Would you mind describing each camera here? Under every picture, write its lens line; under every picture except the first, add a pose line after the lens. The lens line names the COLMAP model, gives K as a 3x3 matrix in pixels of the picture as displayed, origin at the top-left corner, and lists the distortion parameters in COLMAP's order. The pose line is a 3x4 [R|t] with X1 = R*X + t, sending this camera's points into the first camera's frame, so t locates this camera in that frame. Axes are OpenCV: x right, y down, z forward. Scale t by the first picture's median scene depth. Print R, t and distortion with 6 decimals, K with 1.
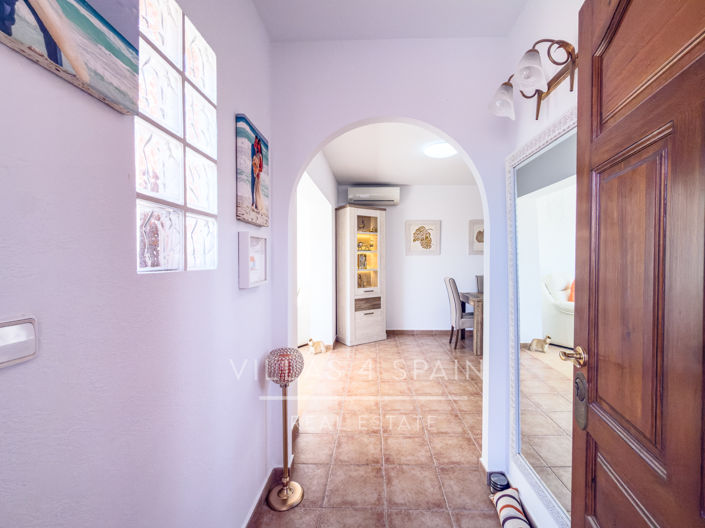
lens RADIAL K [[284.3, 0, 352.5], [0, 284.3, 264.0], [0, 0, 1]] dist [-0.000659, -0.000040]
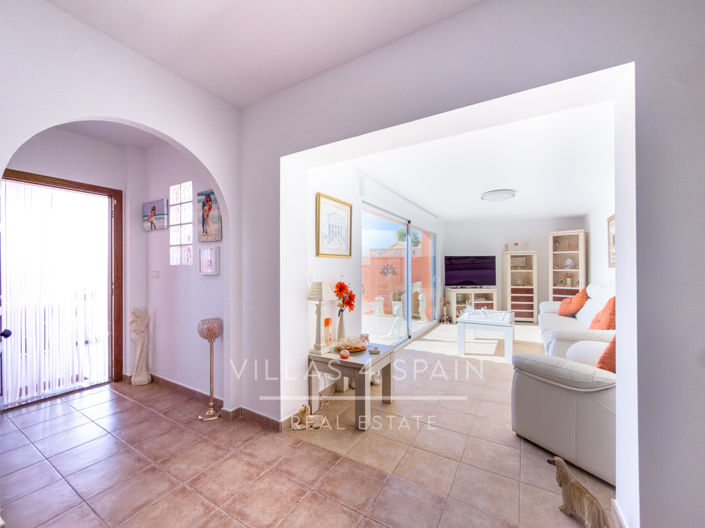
lens RADIAL K [[284.3, 0, 352.5], [0, 284.3, 264.0], [0, 0, 1]] dist [-0.000659, -0.000040]
pose [[-0.446632, -0.002050, -0.894715, 0.929001], [-0.010254, 0.999943, 0.002827, -0.009498], [0.894659, 0.010437, -0.446628, 2.761675]]
